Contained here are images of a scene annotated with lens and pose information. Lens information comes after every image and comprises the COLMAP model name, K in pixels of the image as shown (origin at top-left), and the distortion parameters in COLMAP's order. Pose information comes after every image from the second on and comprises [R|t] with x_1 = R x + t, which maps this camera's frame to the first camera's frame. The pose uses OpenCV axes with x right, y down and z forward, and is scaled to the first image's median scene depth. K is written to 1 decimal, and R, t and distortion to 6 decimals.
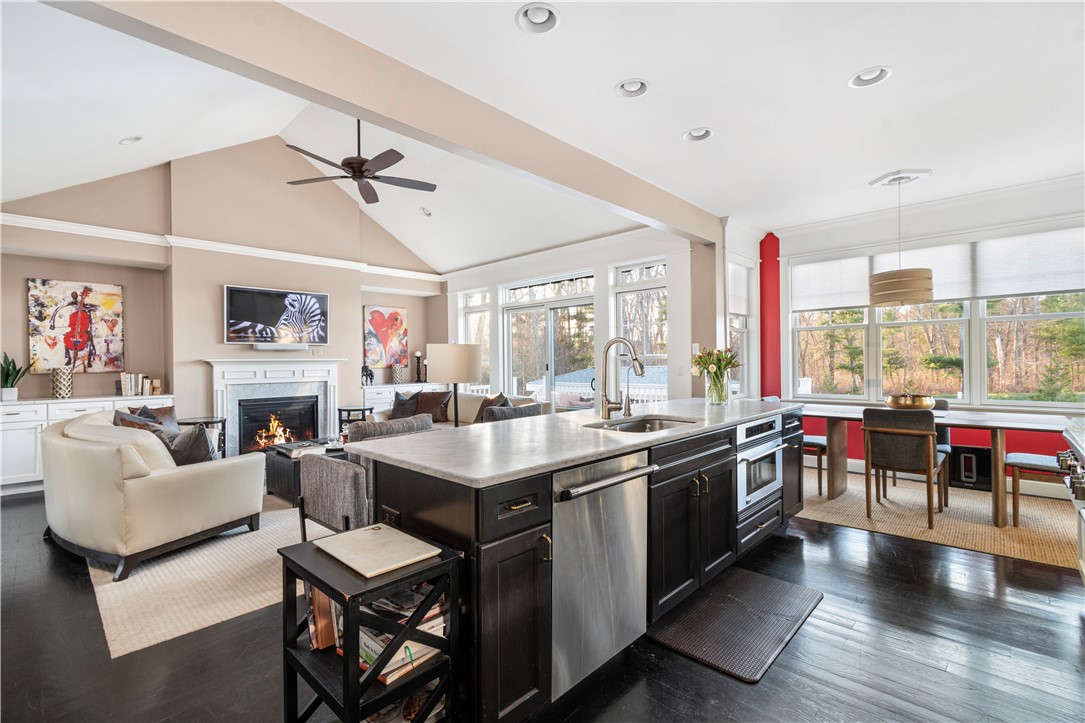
lens RADIAL K [[485.1, 0, 542.5], [0, 485.1, 361.5], [0, 0, 1]] dist [0.000976, 0.000118]
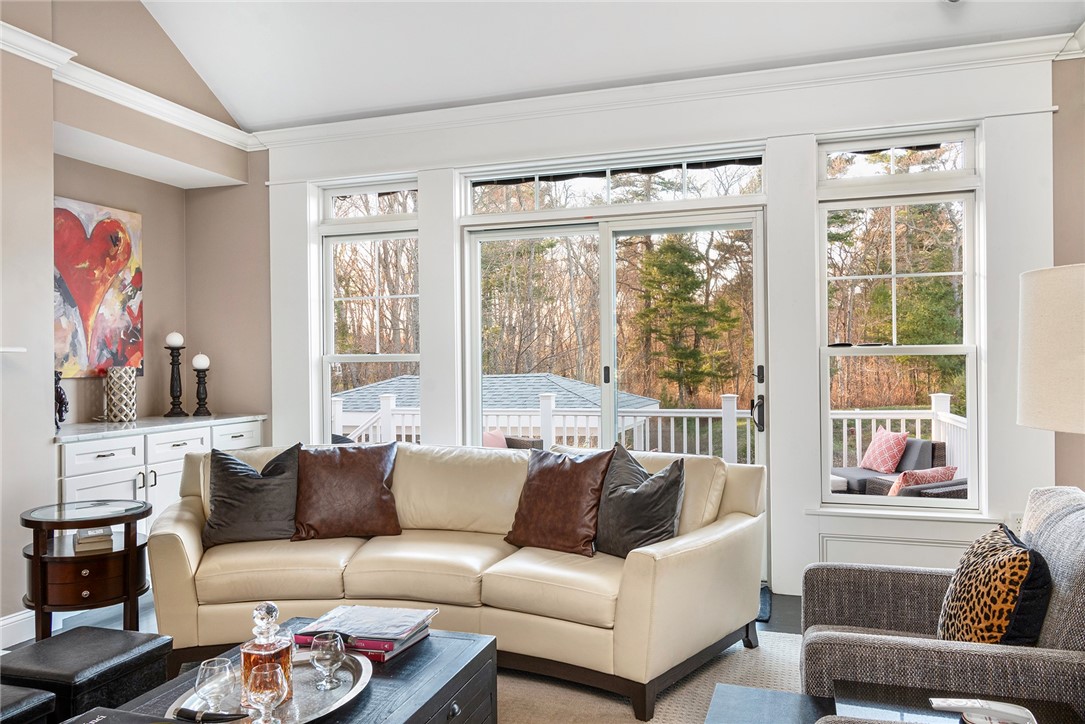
lens RADIAL K [[789.1, 0, 542.5], [0, 789.1, 362.0], [0, 0, 1]] dist [0.002790, -0.002441]
pose [[0.900985, 0.005647, 0.433813, -0.396360], [-0.002664, 0.999968, -0.007482, 0.007468], [-0.433842, 0.005586, 0.900972, 0.507777]]
